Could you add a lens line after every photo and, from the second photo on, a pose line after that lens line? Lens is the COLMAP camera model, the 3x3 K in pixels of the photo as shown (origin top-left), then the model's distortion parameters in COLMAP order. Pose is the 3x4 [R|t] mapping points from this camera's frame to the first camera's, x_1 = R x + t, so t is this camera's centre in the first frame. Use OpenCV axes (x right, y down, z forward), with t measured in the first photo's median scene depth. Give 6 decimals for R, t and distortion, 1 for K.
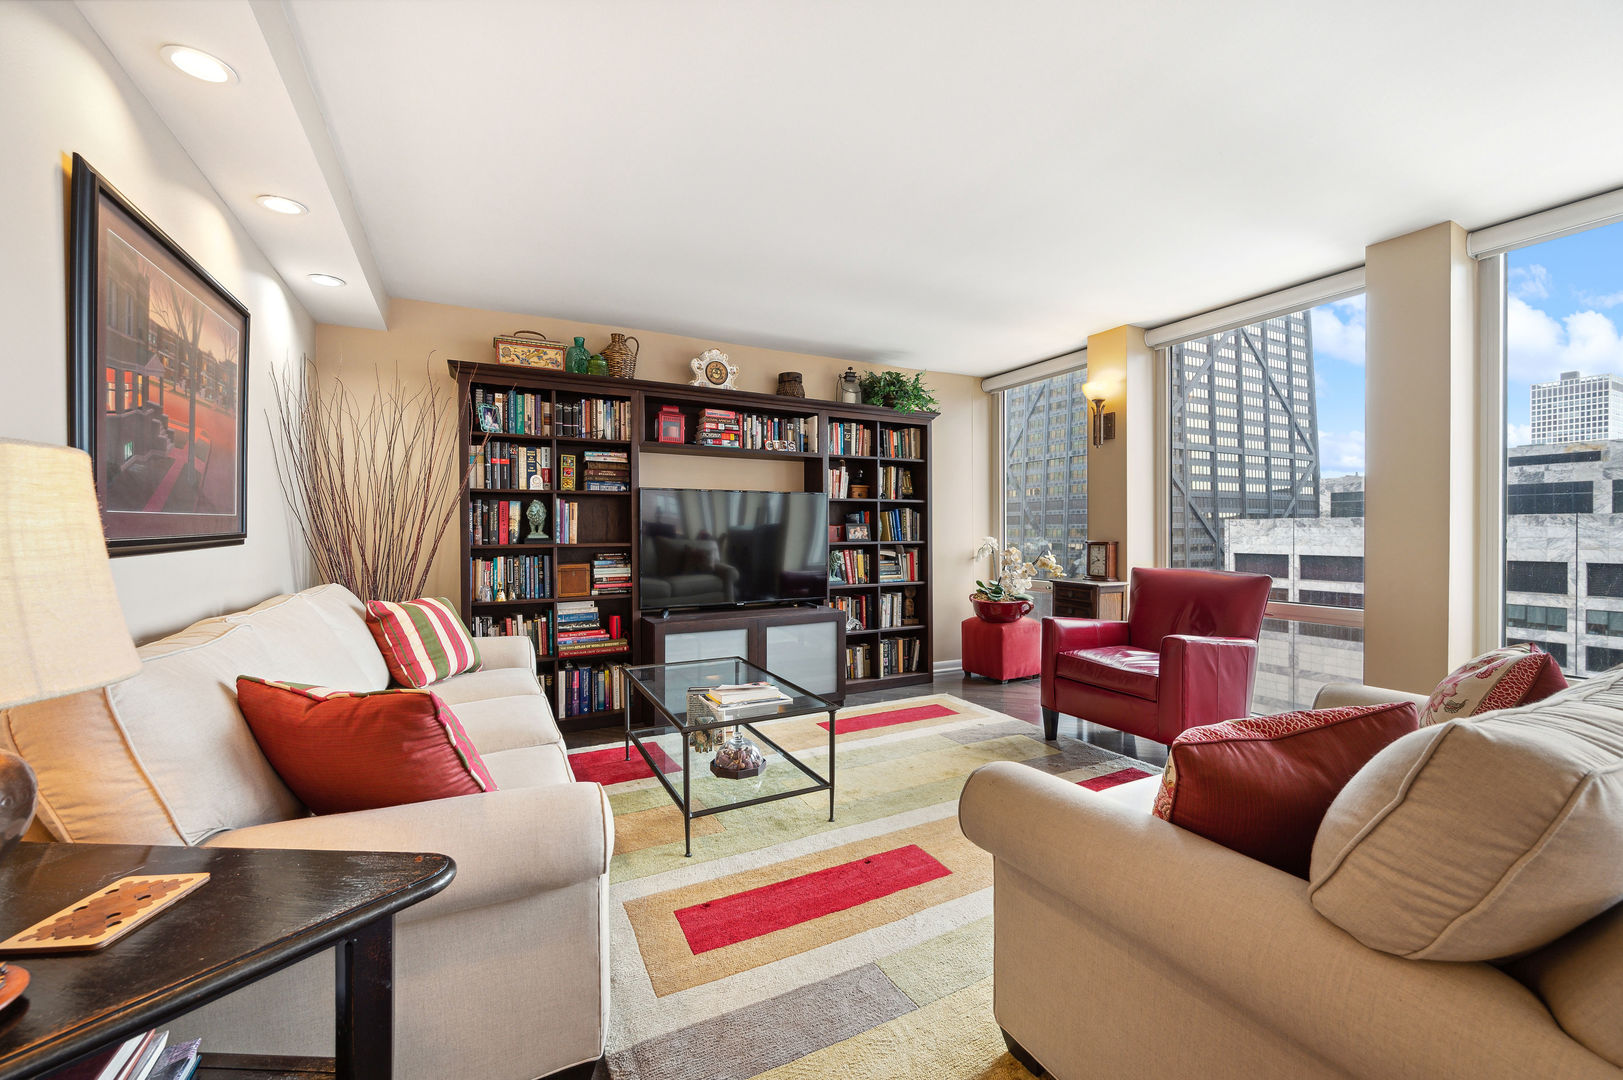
lens RADIAL K [[638.9, 0, 816.1], [0, 638.9, 538.8], [0, 0, 1]] dist [-0.000654, 0.000317]
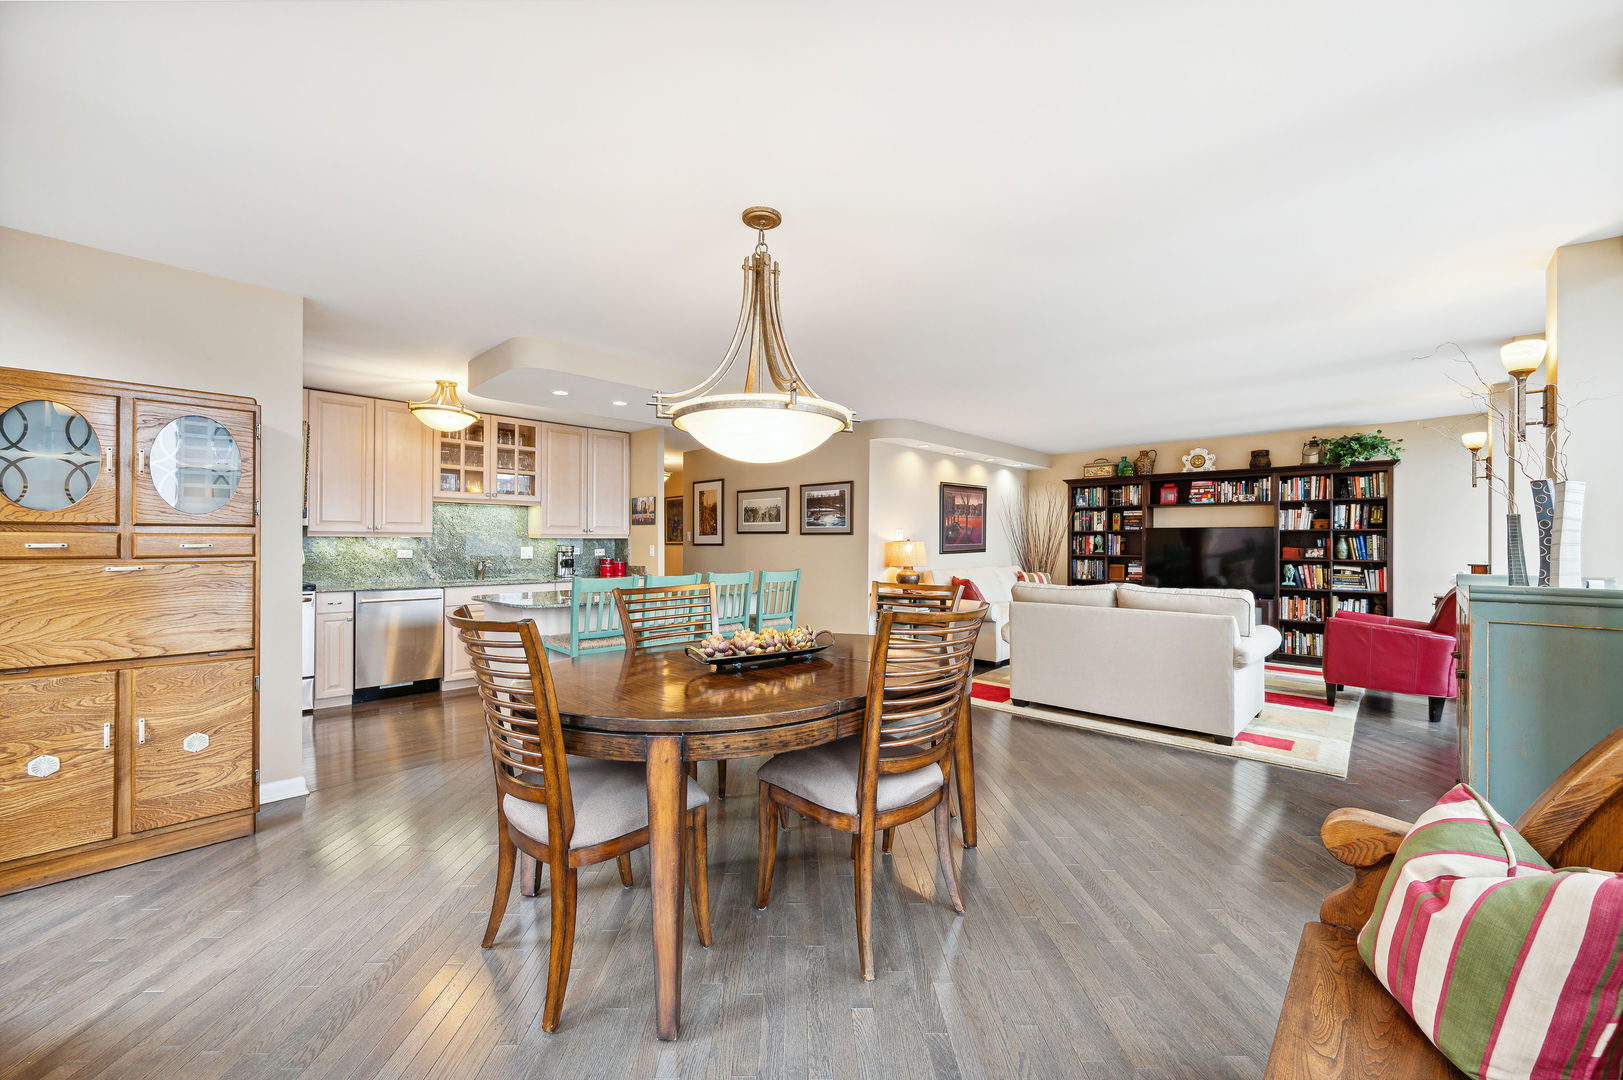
lens RADIAL K [[638.9, 0, 812.6], [0, 638.9, 545.6], [0, 0, 1]] dist [-0.000654, 0.000317]
pose [[0.316545, 0.010232, -0.948522, 1.062403], [-0.017009, 0.999842, 0.005109, -0.013836], [0.948425, 0.014516, 0.316669, -0.515303]]
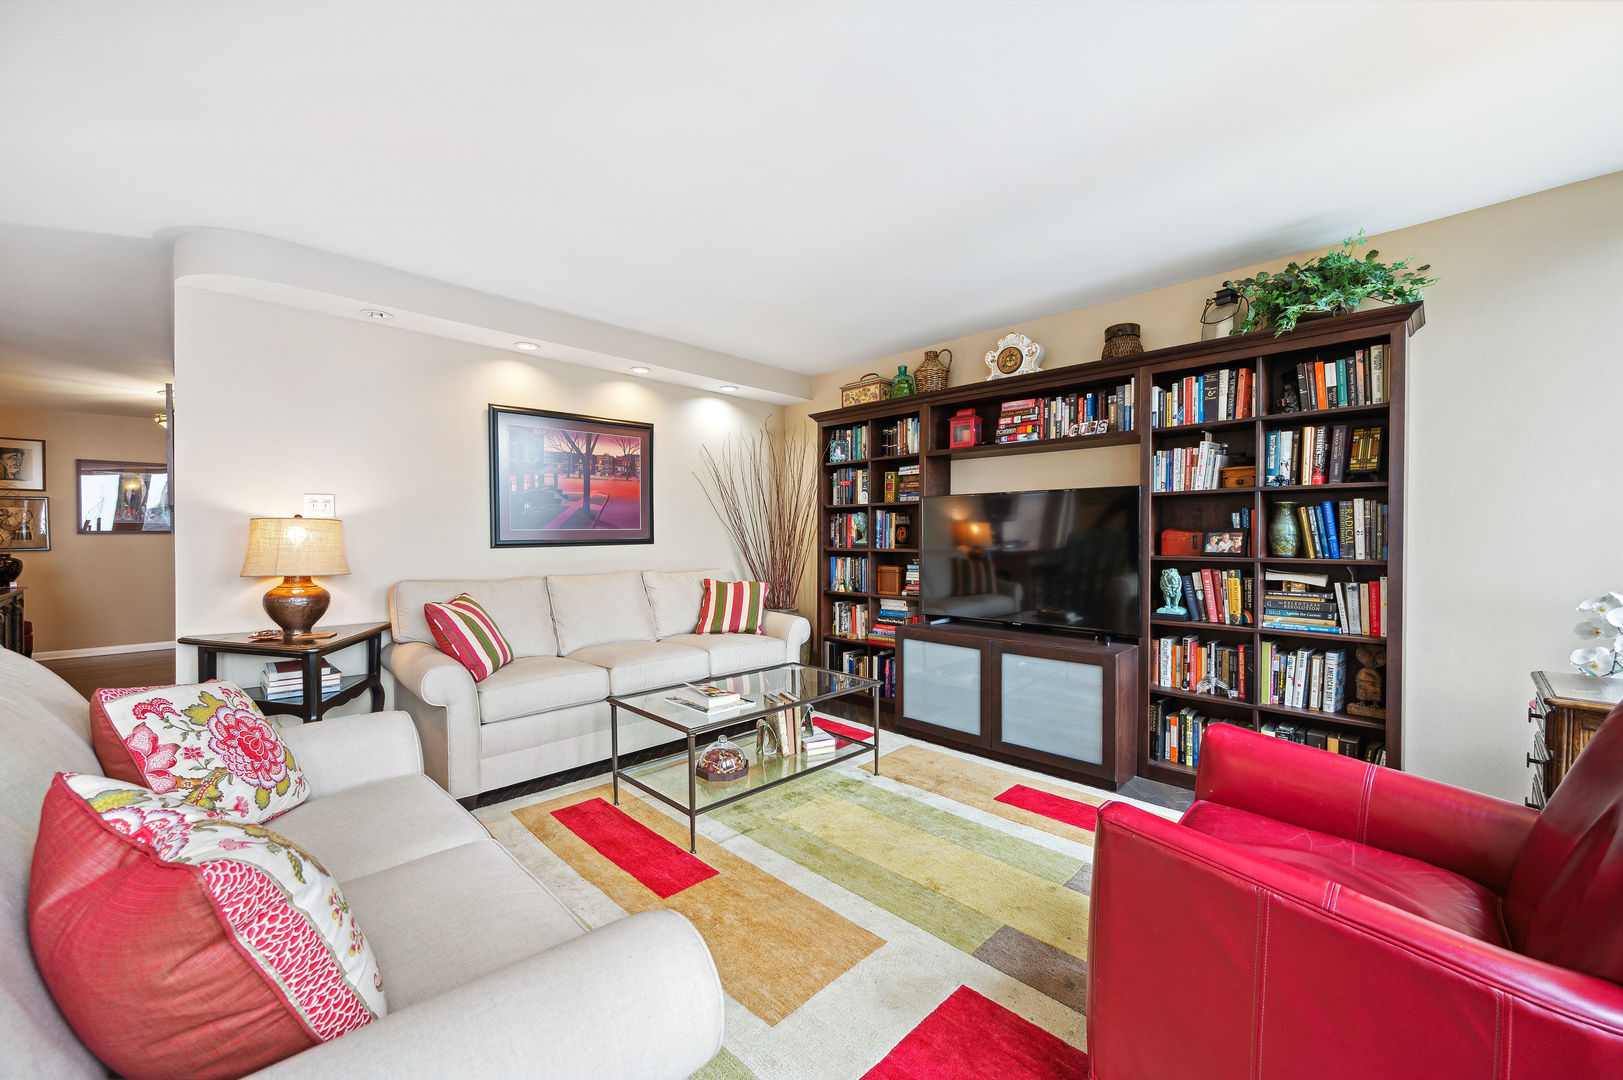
lens RADIAL K [[638.9, 0, 816.3], [0, 638.9, 548.5], [0, 0, 1]] dist [-0.000654, 0.000317]
pose [[0.293829, 0.020810, -0.955631, 0.547850], [-0.014083, 0.999749, 0.017441, -0.009126], [0.955754, 0.008334, 0.294048, 0.430525]]
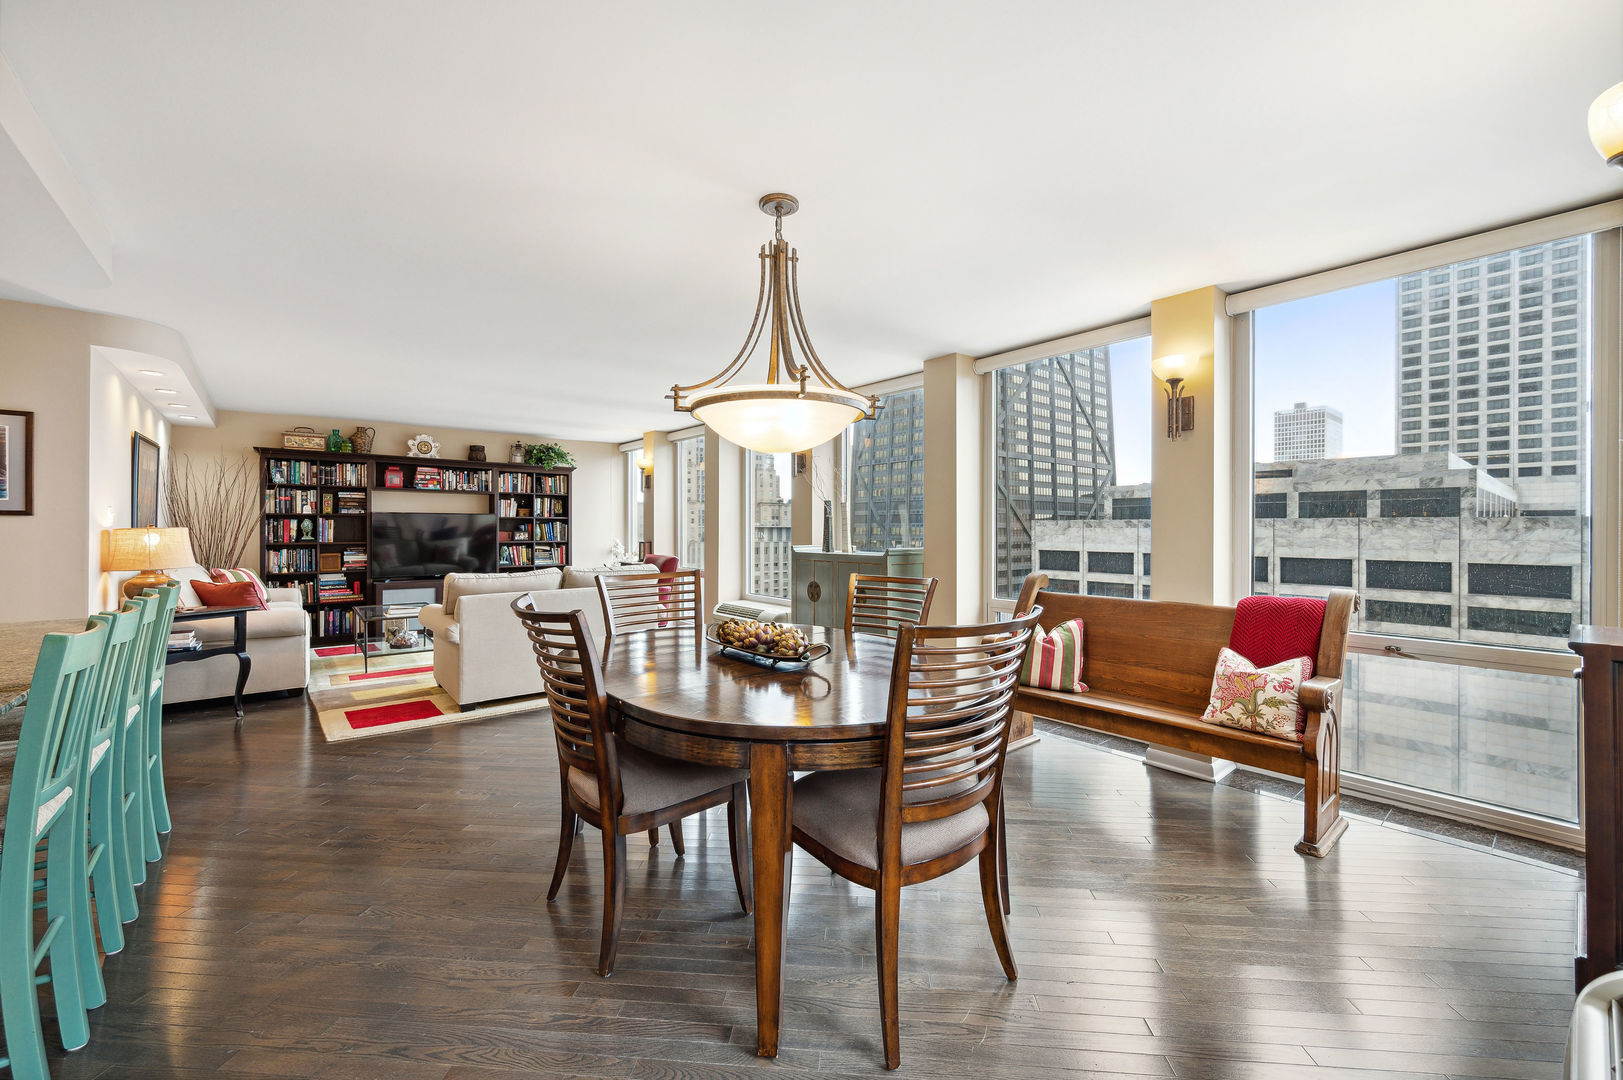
lens RADIAL K [[638.9, 0, 814.2], [0, 638.9, 529.2], [0, 0, 1]] dist [-0.000654, 0.000317]
pose [[0.977084, 0.005609, 0.212779, 0.477498], [-0.003289, 0.999931, -0.011256, -0.010916], [-0.212828, 0.010298, 0.977035, -0.886737]]
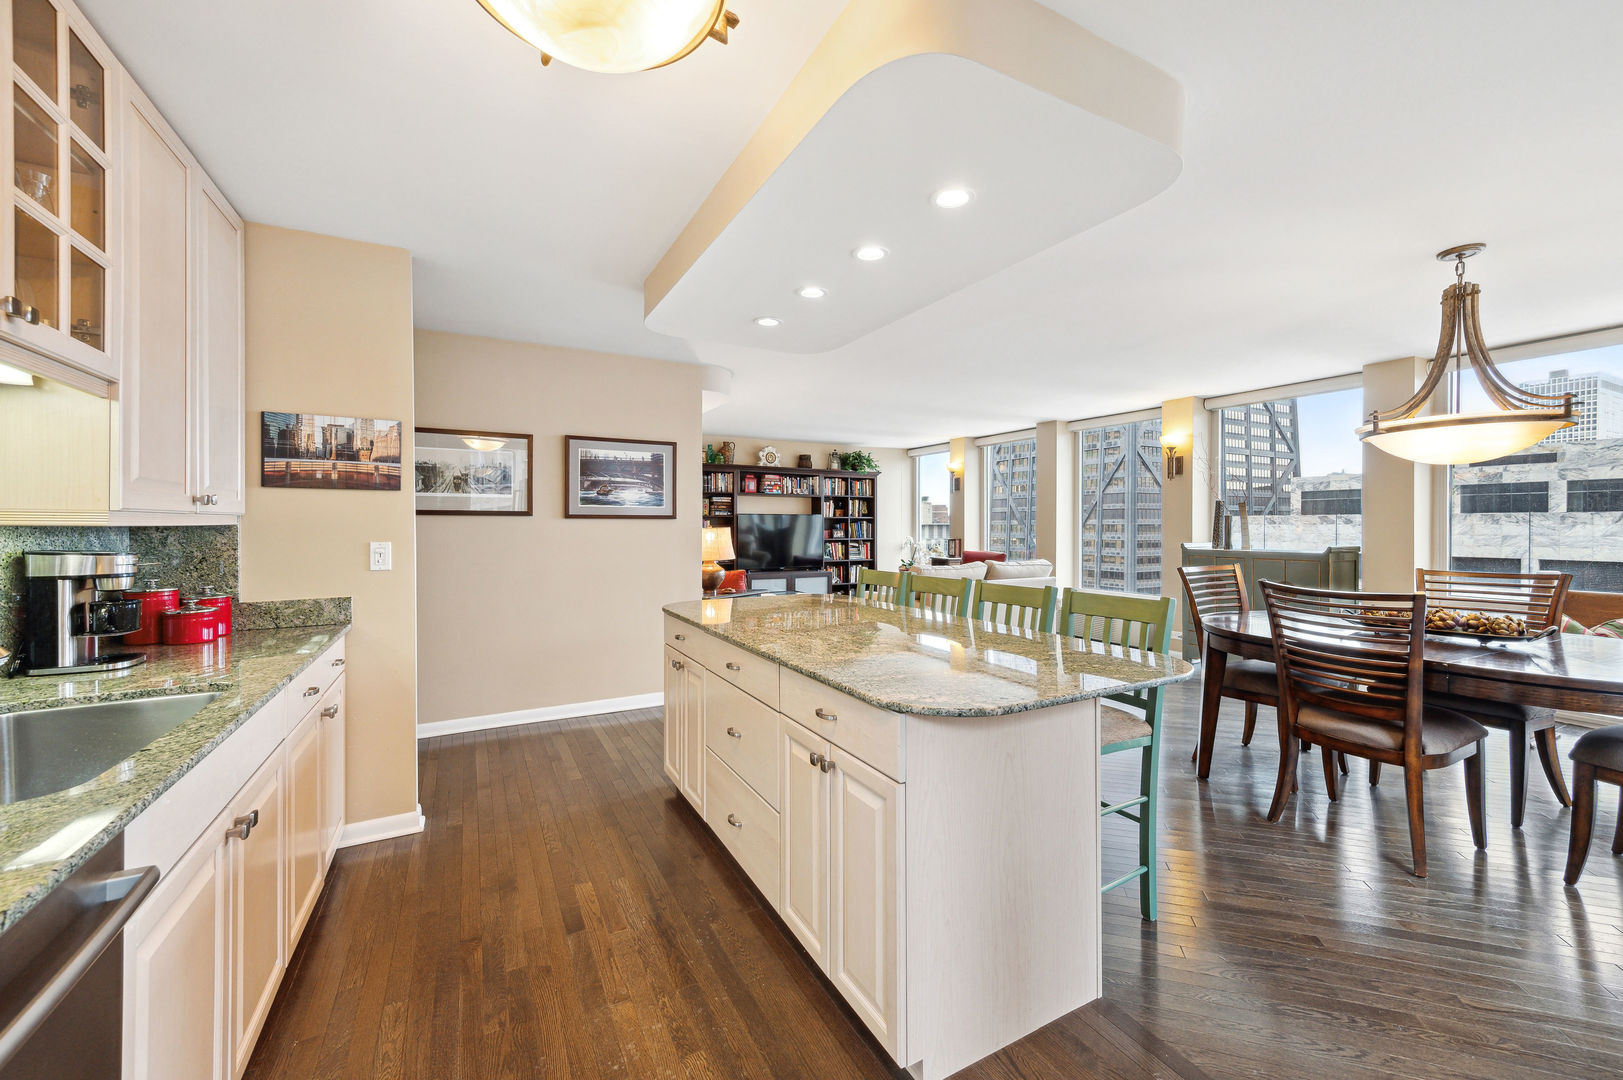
lens RADIAL K [[638.9, 0, 808.9], [0, 638.9, 531.9], [0, 0, 1]] dist [-0.000654, 0.000317]
pose [[0.999982, 0.003359, 0.004967, -0.035743], [-0.003345, 0.999991, -0.002656, -0.010299], [-0.004976, 0.002639, 0.999984, -0.971569]]
